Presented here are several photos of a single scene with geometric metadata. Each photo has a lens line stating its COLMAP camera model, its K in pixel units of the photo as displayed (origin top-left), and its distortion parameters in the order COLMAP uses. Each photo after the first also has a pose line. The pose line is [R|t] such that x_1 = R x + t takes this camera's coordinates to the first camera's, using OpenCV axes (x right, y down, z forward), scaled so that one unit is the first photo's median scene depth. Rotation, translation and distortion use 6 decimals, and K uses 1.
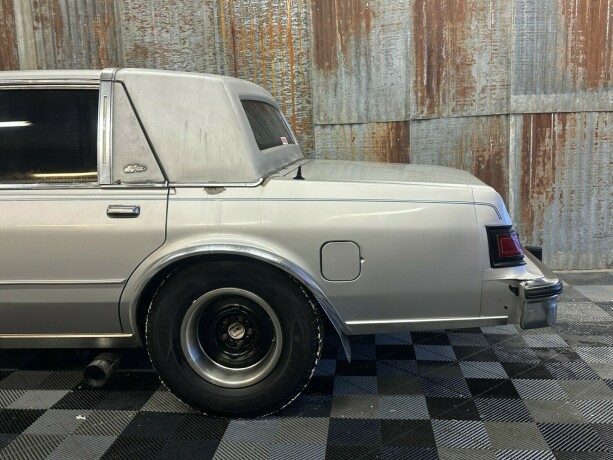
lens RADIAL K [[566.3, 0, 306.5], [0, 566.3, 230.0], [0, 0, 1]] dist [0.135939, -0.235211]
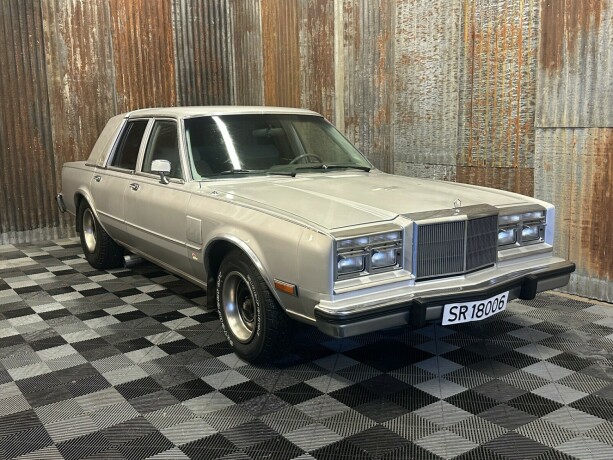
lens RADIAL K [[641.4, 0, 306.5], [0, 641.4, 230.0], [0, 0, 1]] dist [0.120087, -0.240353]
pose [[0.661191, 0.143454, -0.736374, 0.592604], [-0.112358, 0.989412, 0.091861, -0.076110], [0.741756, 0.022000, 0.670309, 0.006301]]
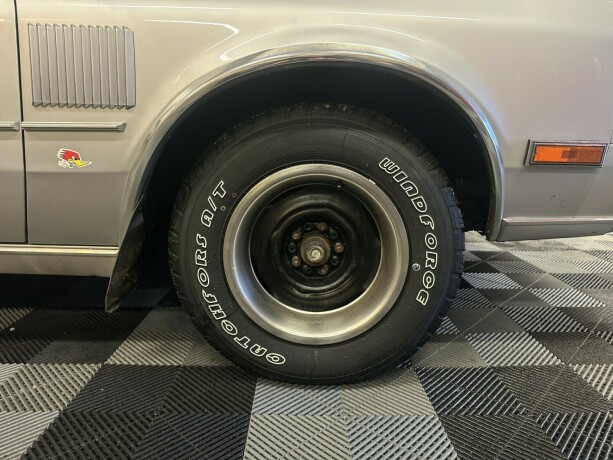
lens RADIAL K [[429.3, 0, 304.8], [0, 429.3, 229.3], [0, 0, 1]] dist [0.073669, -0.098650]
pose [[0.992753, 0.007277, 0.119955, -0.071523], [-0.010840, 0.999518, 0.029074, 0.082564], [-0.119686, -0.030163, 0.992353, 0.276791]]
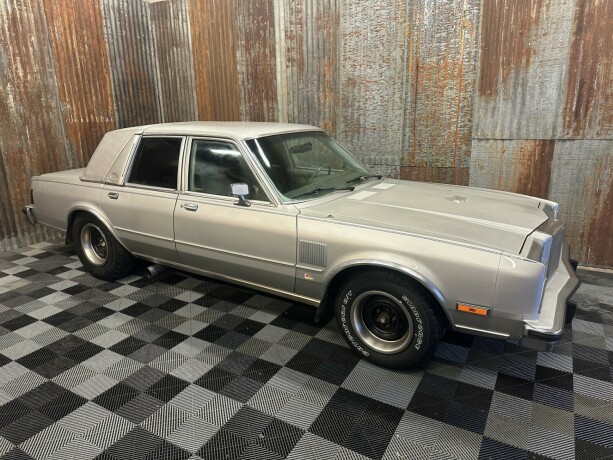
lens RADIAL K [[430.9, 0, 306.0], [0, 430.9, 230.7], [0, 0, 1]] dist [0.026433, -0.036732]
pose [[0.913746, 0.128266, -0.385507, 0.076470], [-0.074540, 0.985677, 0.151277, -0.101933], [0.399389, -0.109493, 0.910219, -0.076227]]
